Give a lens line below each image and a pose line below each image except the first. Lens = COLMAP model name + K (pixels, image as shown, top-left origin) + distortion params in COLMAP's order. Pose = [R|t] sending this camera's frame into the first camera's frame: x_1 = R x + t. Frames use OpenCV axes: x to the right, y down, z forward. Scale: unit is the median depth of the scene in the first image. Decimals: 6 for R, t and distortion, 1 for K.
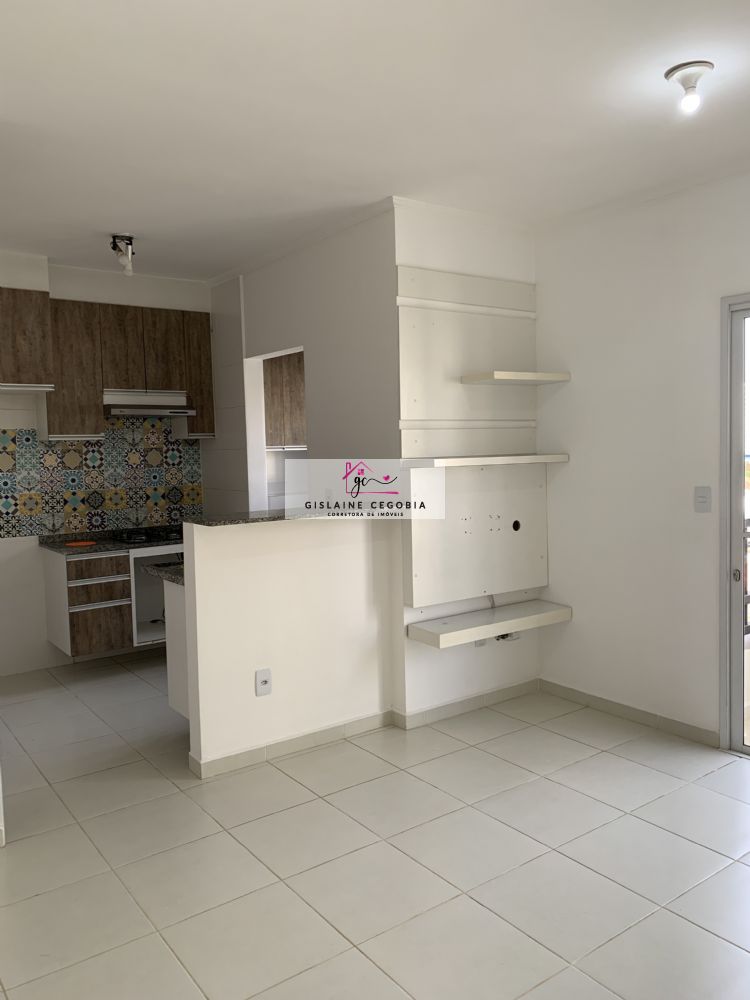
lens RADIAL K [[763.9, 0, 358.1], [0, 763.9, 497.8], [0, 0, 1]] dist [0.004123, -0.000544]
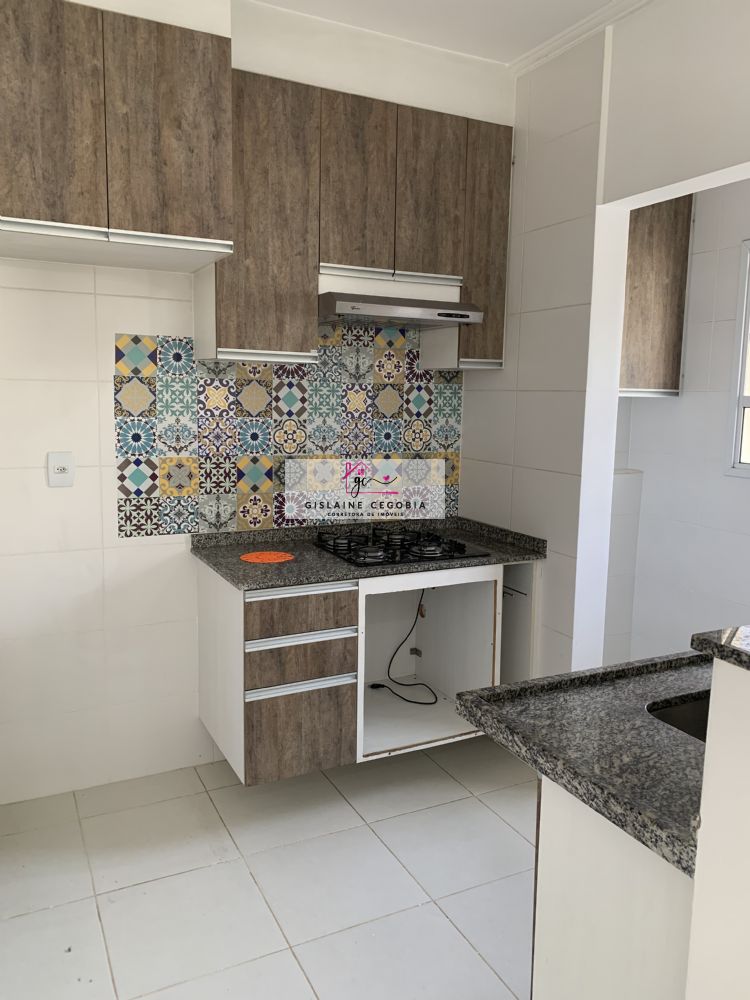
lens RADIAL K [[768.5, 0, 366.3], [0, 768.5, 501.2], [0, 0, 1]] dist [0.064477, -0.097997]
pose [[0.984984, 0.063295, -0.160623, -0.207569], [-0.051640, 0.995790, 0.075727, -0.023184], [0.164740, -0.066296, 0.984106, 0.479137]]
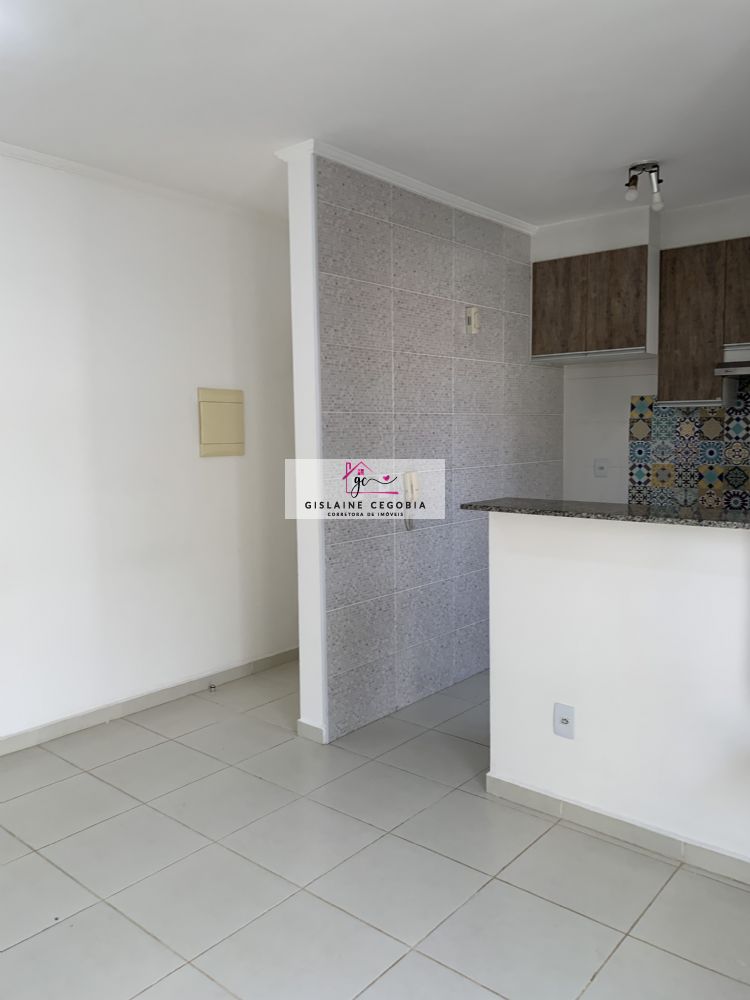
lens RADIAL K [[767.8, 0, 375.0], [0, 767.8, 495.8], [0, 0, 1]] dist [-0.010329, 0.000078]
pose [[0.232390, 0.105301, -0.966906, 0.400249], [-0.058713, 0.993828, 0.094121, -0.034836], [0.970849, 0.034897, 0.237138, 0.438673]]
